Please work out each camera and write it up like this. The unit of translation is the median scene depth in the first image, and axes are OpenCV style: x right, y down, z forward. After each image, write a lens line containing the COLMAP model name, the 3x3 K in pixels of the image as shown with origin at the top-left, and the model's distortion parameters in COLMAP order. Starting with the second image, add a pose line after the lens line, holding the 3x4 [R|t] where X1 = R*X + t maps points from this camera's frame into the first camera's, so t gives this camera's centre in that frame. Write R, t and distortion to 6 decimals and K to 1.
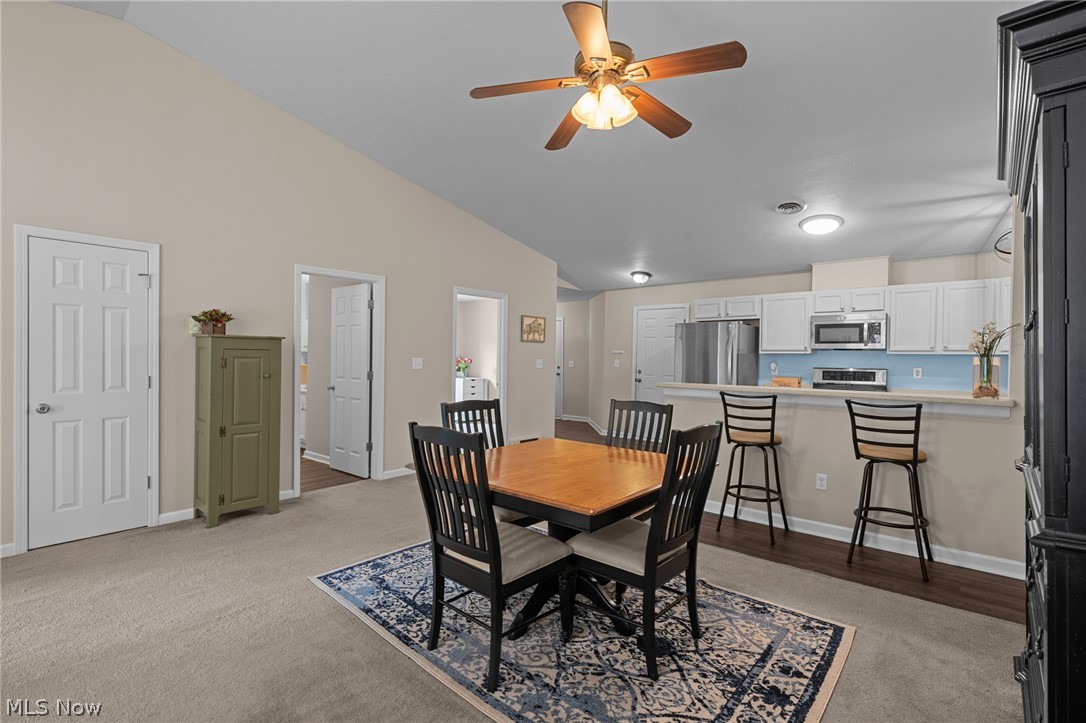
lens RADIAL K [[492.5, 0, 543.0], [0, 492.5, 361.5], [0, 0, 1]] dist [-0.001421, -0.000427]
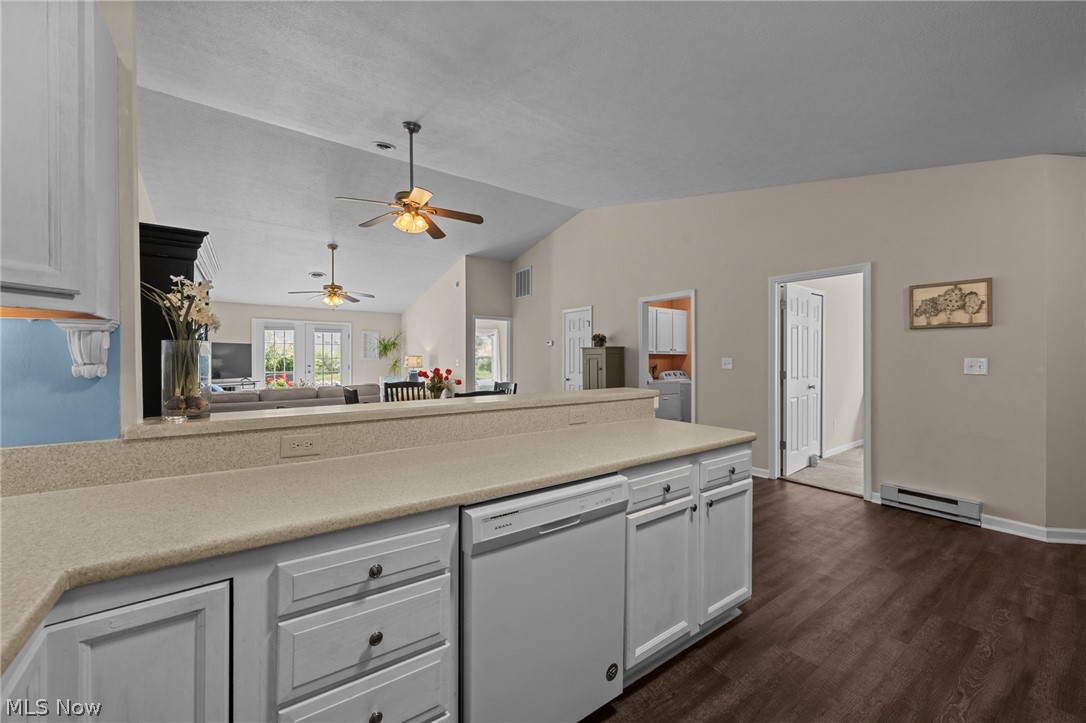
lens RADIAL K [[427.5, 0, 545.9], [0, 427.5, 358.9], [0, 0, 1]] dist [-0.001425, 0.000404]
pose [[-0.222455, -0.010755, -0.974884, 0.775436], [-0.009143, 0.999918, -0.008945, 0.006999], [0.974900, 0.006923, -0.222535, 0.905567]]
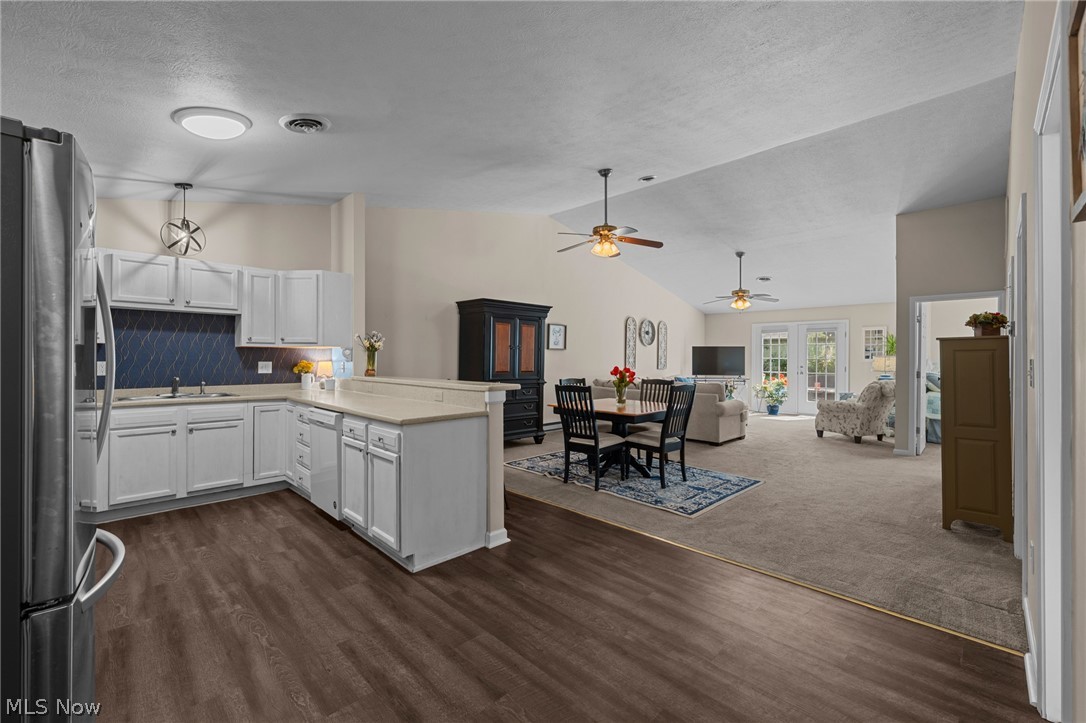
lens RADIAL K [[443.3, 0, 544.6], [0, 443.3, 357.4], [0, 0, 1]] dist [-0.001367, -0.000228]
pose [[-0.997374, -0.016075, 0.070623, 0.123527], [-0.015758, 0.999863, 0.005042, -0.003665], [-0.070694, 0.003916, -0.997490, 1.513060]]
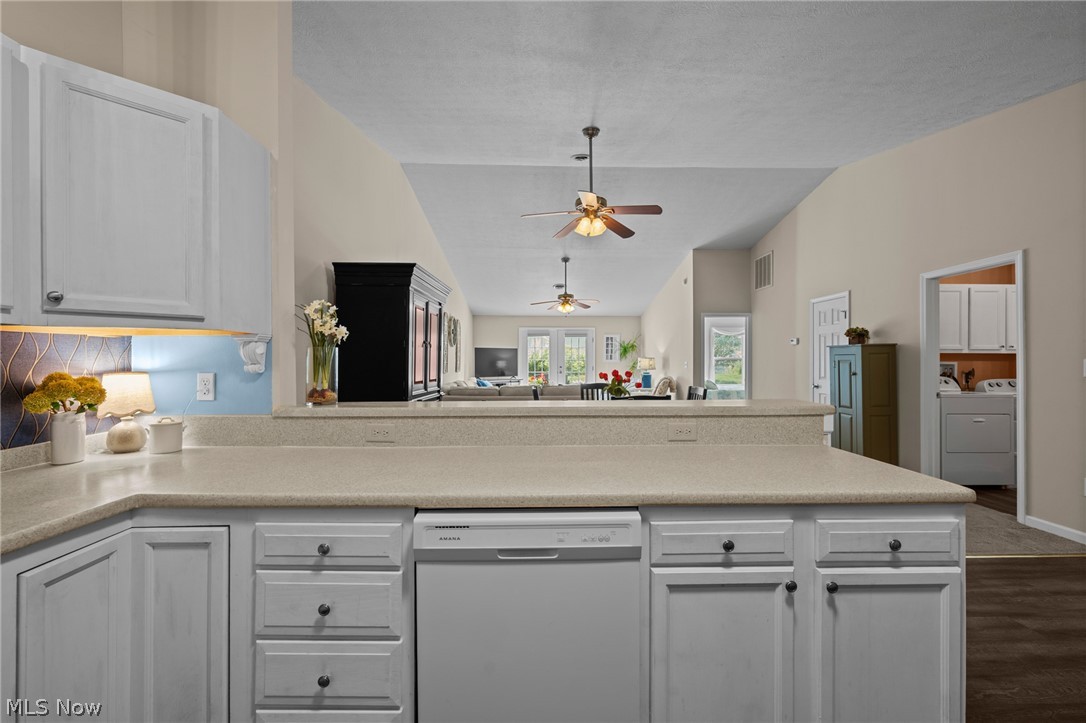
lens RADIAL K [[430.8, 0, 545.0], [0, 430.8, 358.7], [0, 0, 1]] dist [-0.001493, -0.000197]
pose [[-0.745654, -0.013705, -0.666192, 0.660954], [-0.012059, 0.999902, -0.007072, 0.005295], [0.666224, 0.002760, -0.745746, 1.031447]]
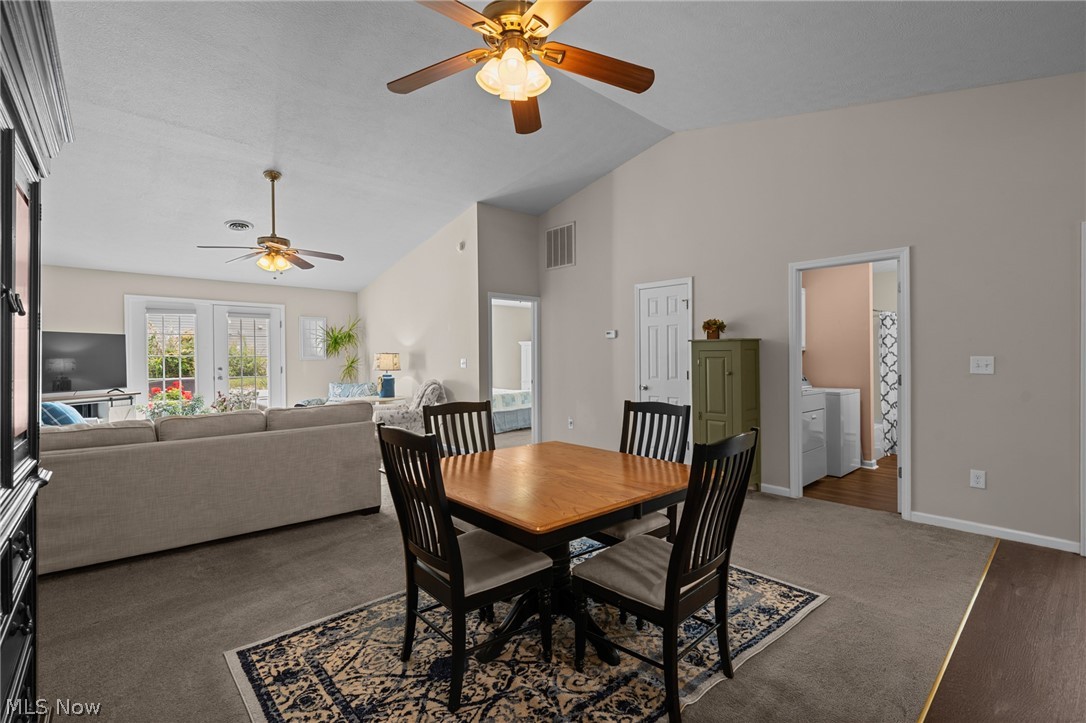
lens RADIAL K [[495.6, 0, 549.0], [0, 495.6, 363.9], [0, 0, 1]] dist [0.000134, -0.000252]
pose [[-0.106728, 0.004869, -0.994276, 0.488173], [-0.005965, 0.999967, 0.005538, 0.002966], [0.994270, 0.006522, -0.106695, 0.557897]]
